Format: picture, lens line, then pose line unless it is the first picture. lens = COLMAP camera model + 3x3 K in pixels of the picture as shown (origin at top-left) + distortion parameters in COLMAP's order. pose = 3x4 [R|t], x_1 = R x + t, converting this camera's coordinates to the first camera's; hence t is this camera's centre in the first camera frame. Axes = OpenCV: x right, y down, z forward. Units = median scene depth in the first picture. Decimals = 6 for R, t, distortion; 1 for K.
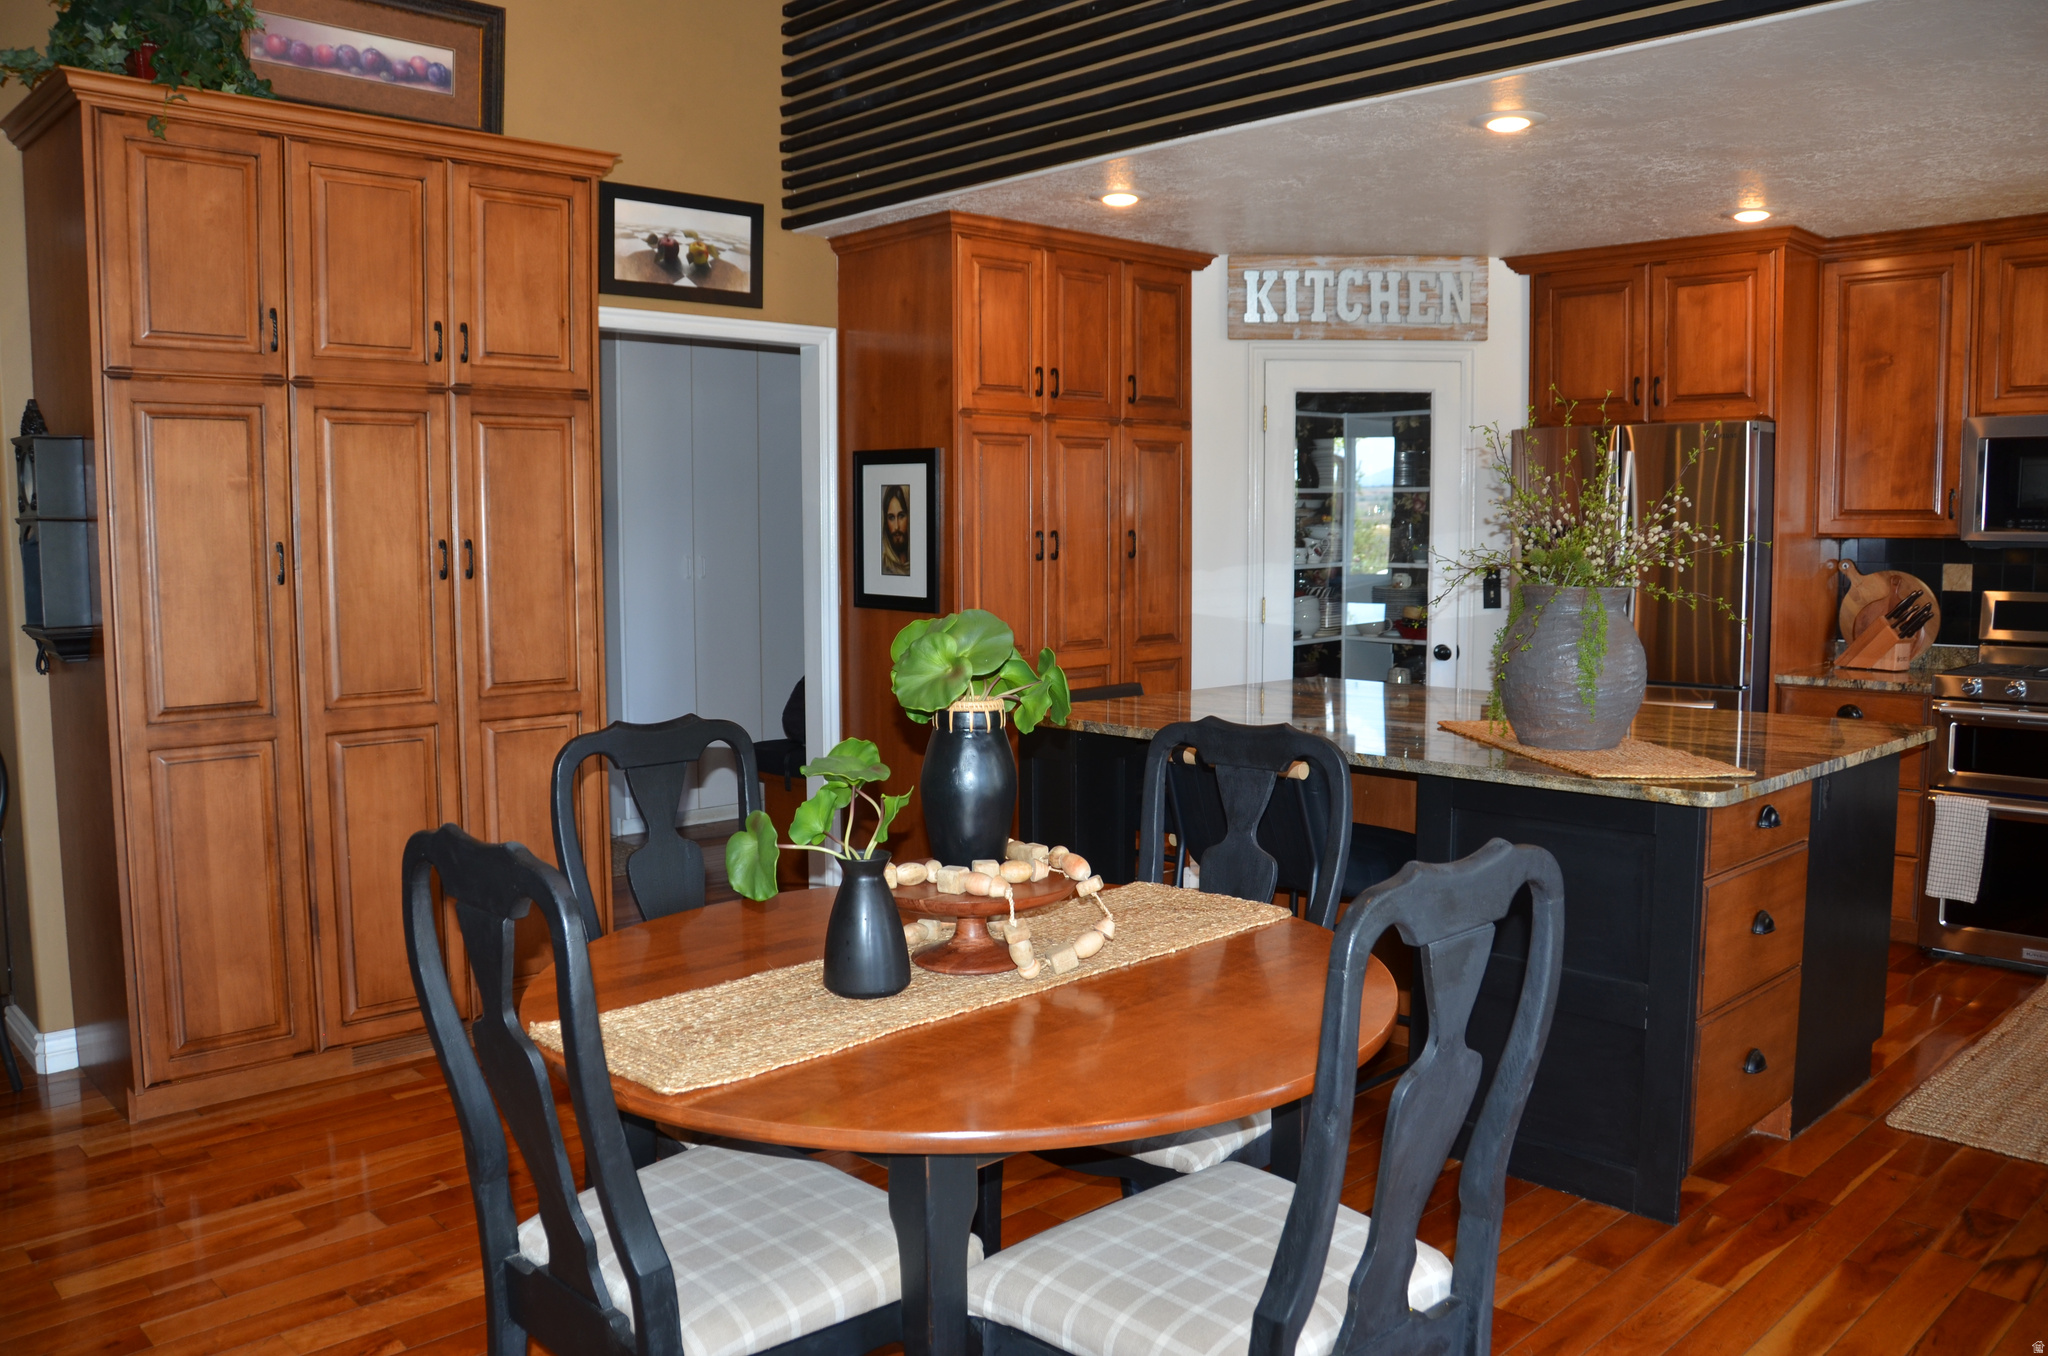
lens RADIAL K [[1597.8, 0, 1024.0], [0, 1597.8, 678.0], [0, 0, 1]] dist [-0.161476, 0.118149]
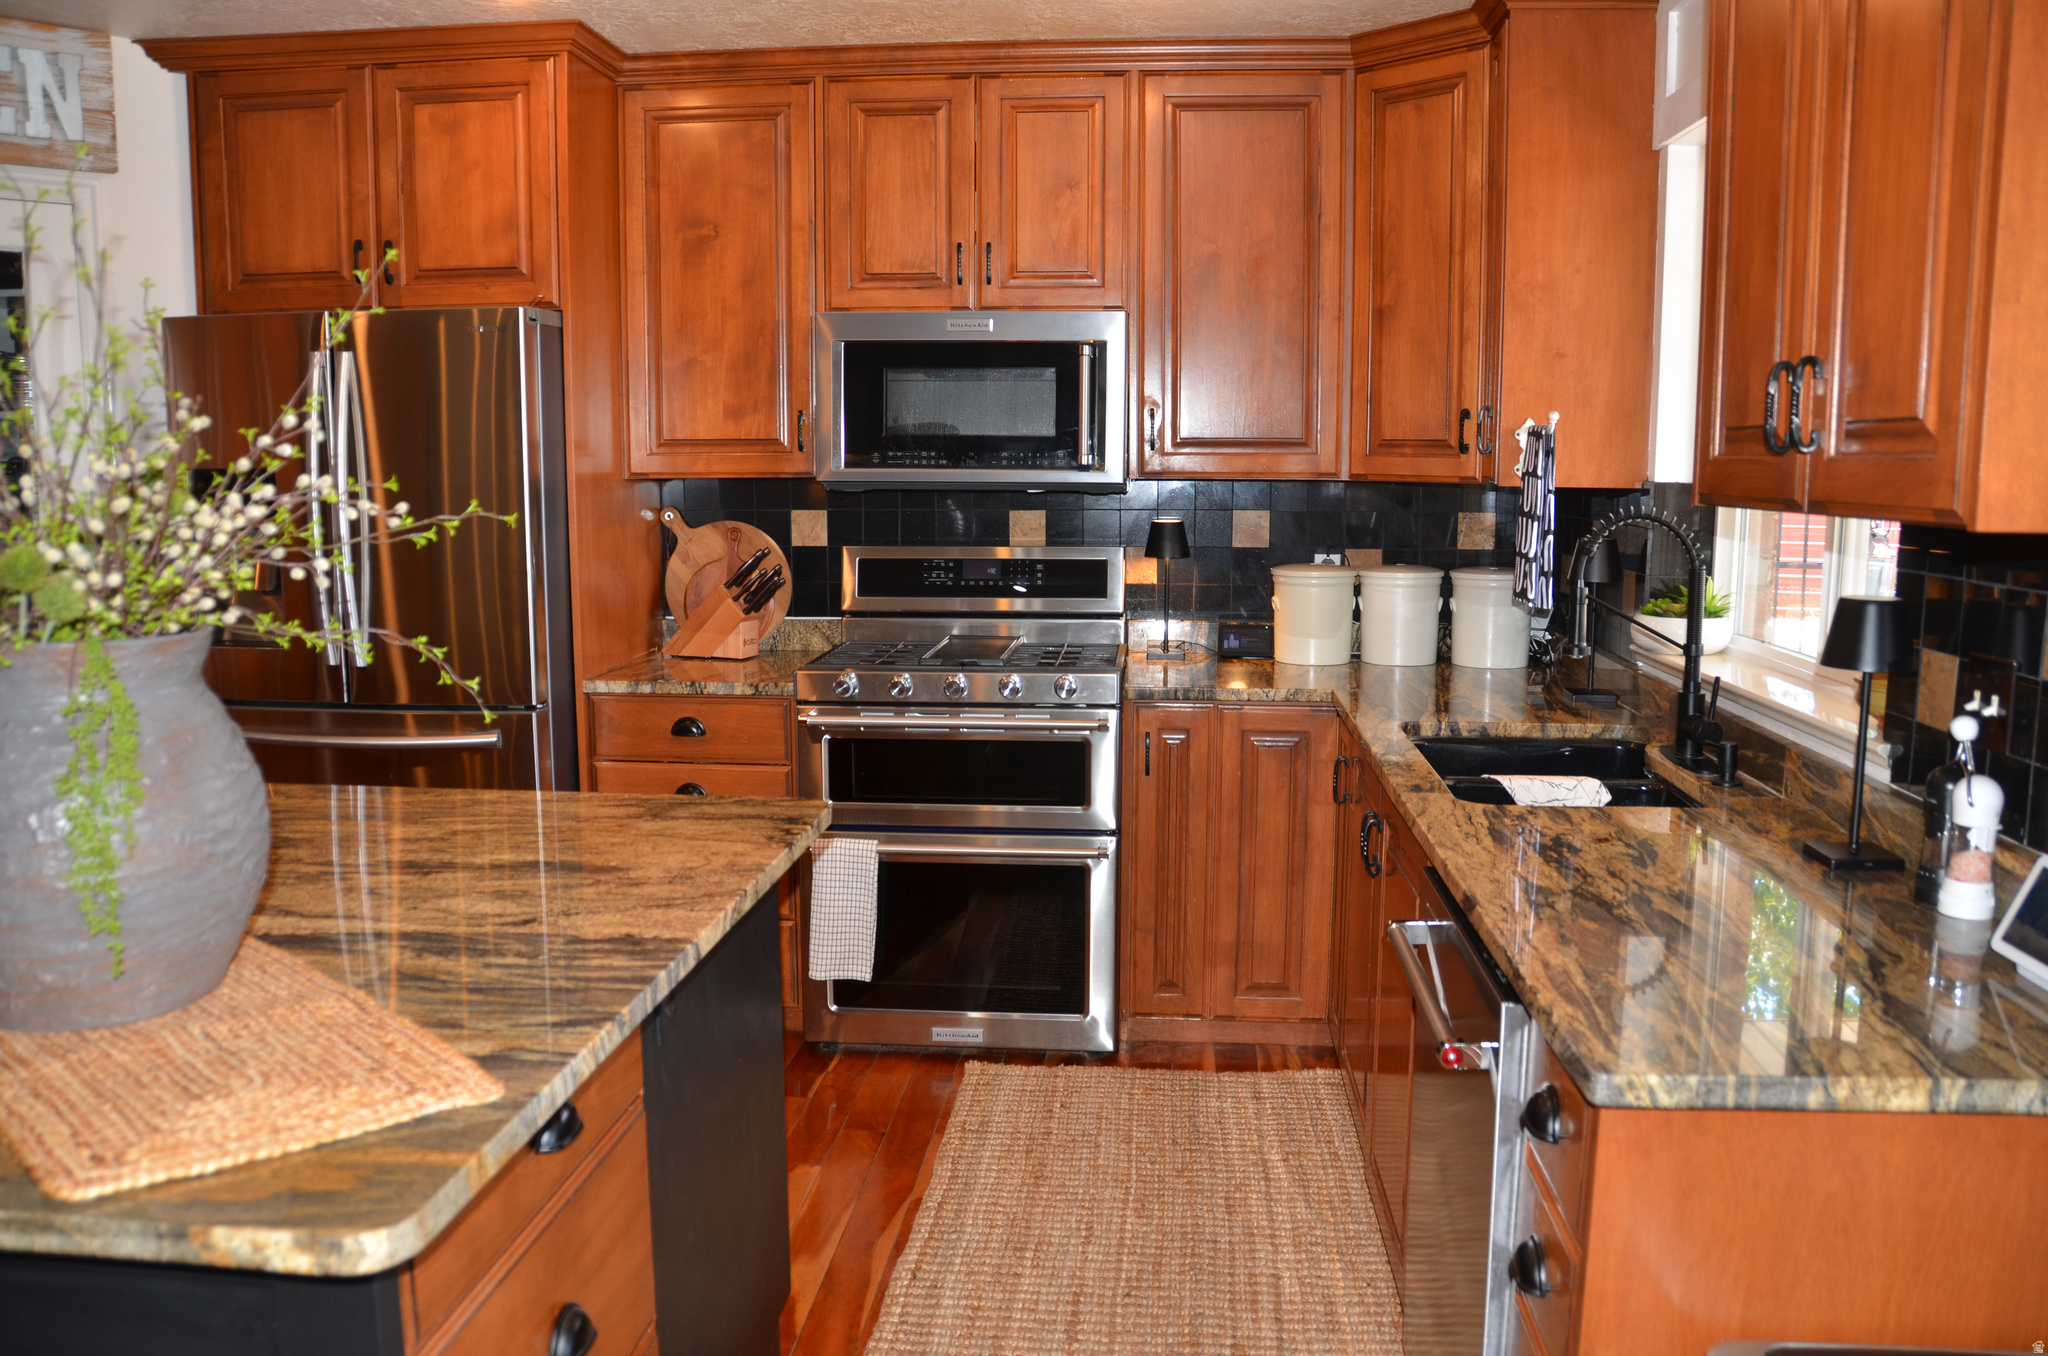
lens RADIAL K [[1597.8, 0, 1024.0], [0, 1597.8, 678.0], [0, 0, 1]] dist [-0.161476, 0.118149]
pose [[0.759034, -0.084567, 0.645535, 0.221427], [0.055615, 0.996326, 0.065128, -0.046784], [-0.648671, -0.013533, 0.760949, 0.413728]]
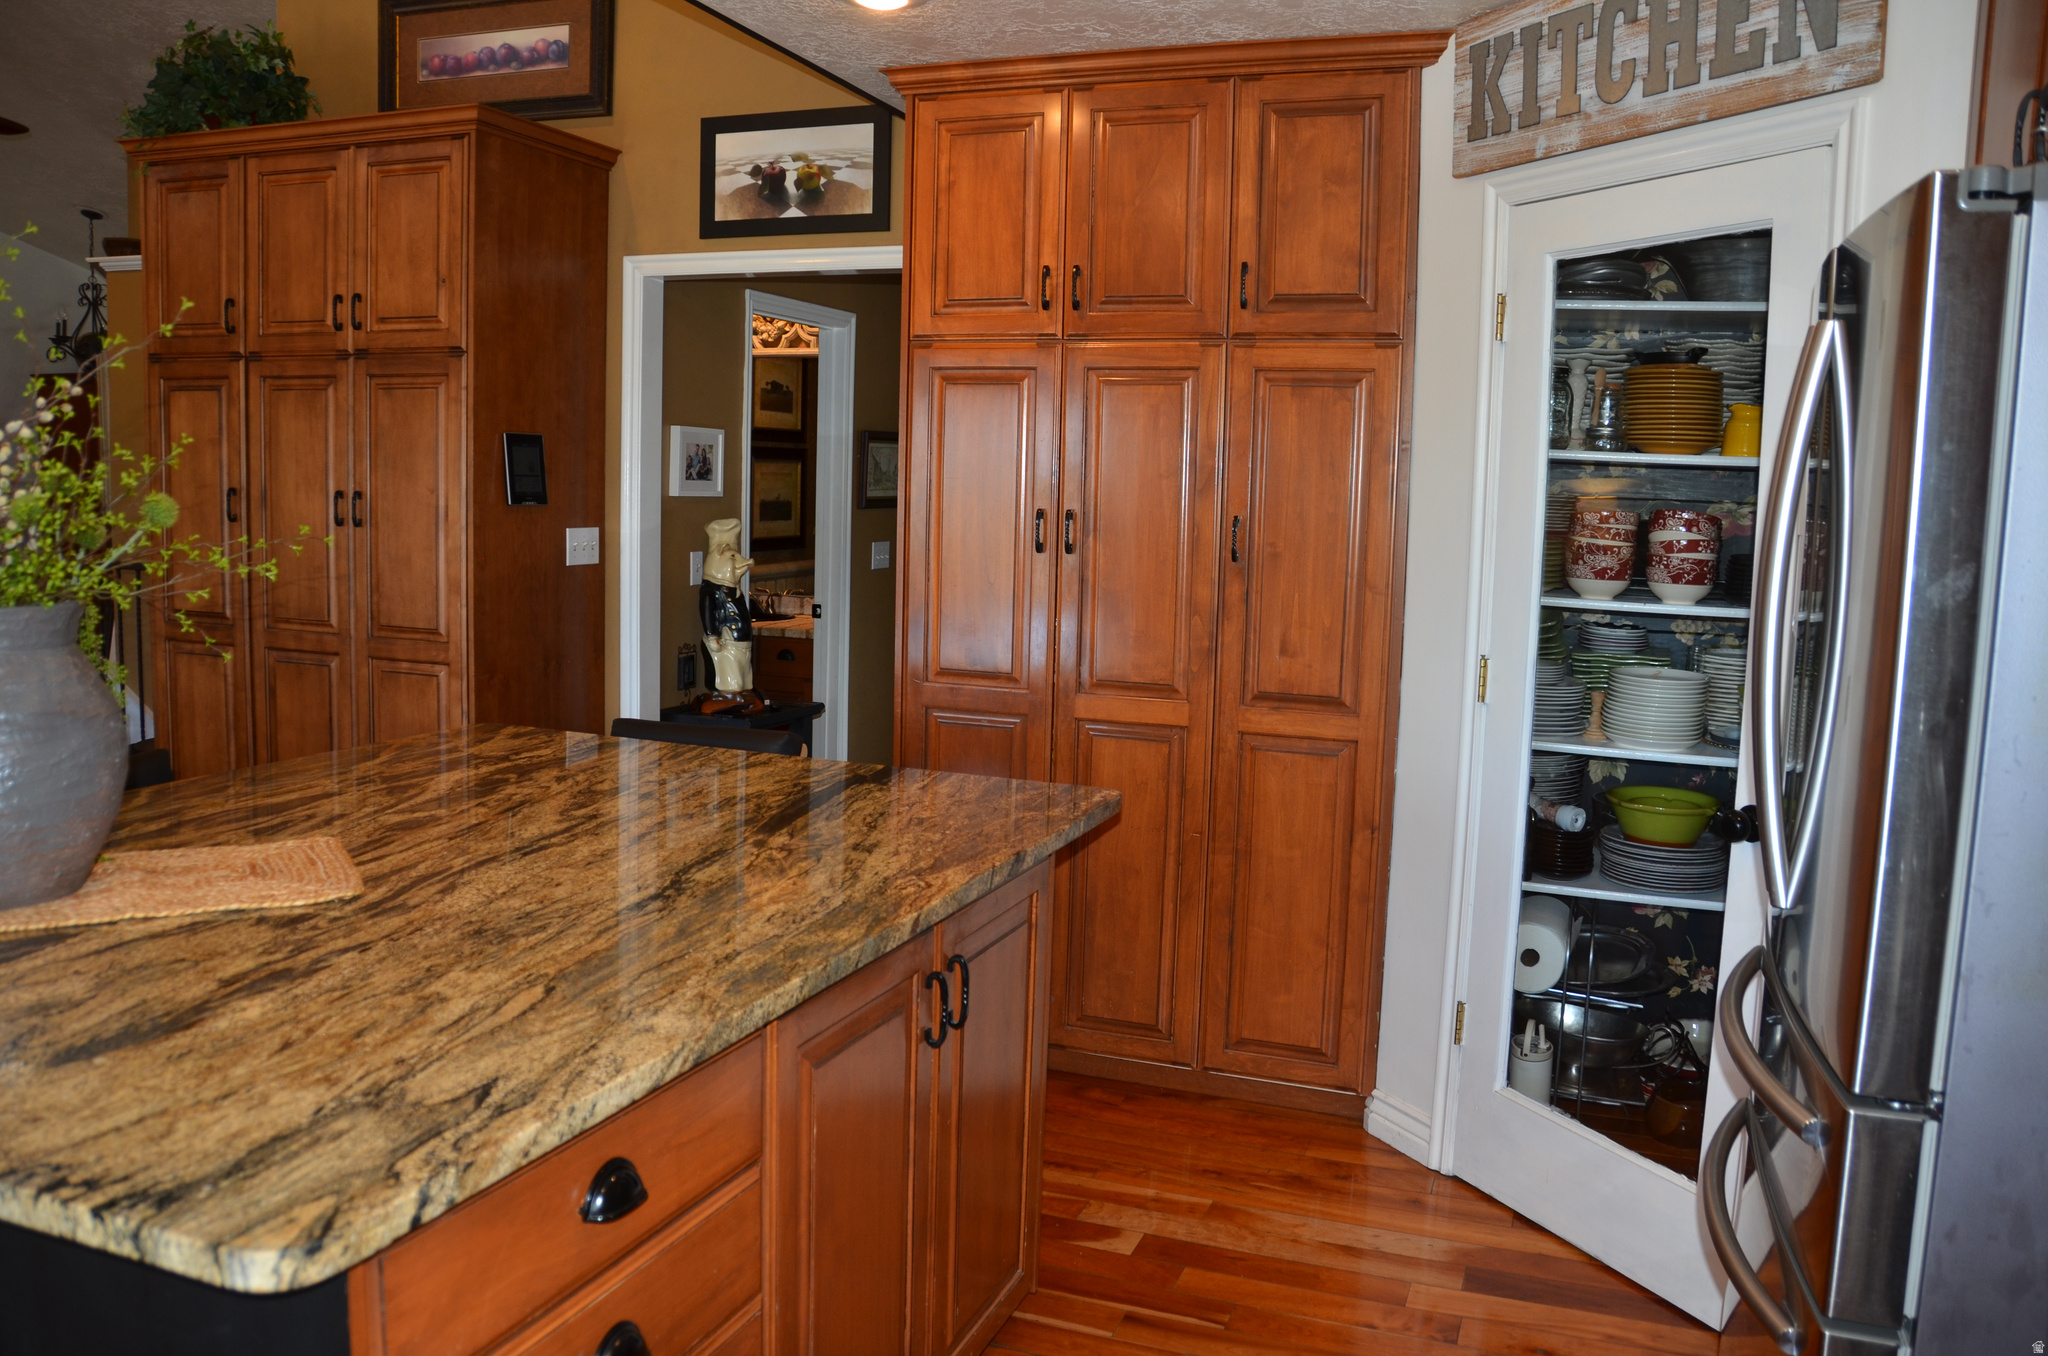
lens RADIAL K [[1597.8, 0, 1024.0], [0, 1597.8, 678.0], [0, 0, 1]] dist [-0.161476, 0.118149]
pose [[0.435293, 0.123345, -0.891799, 0.773557], [-0.117346, 0.989893, 0.079635, -0.092823], [0.892608, 0.069985, 0.445368, 0.870925]]
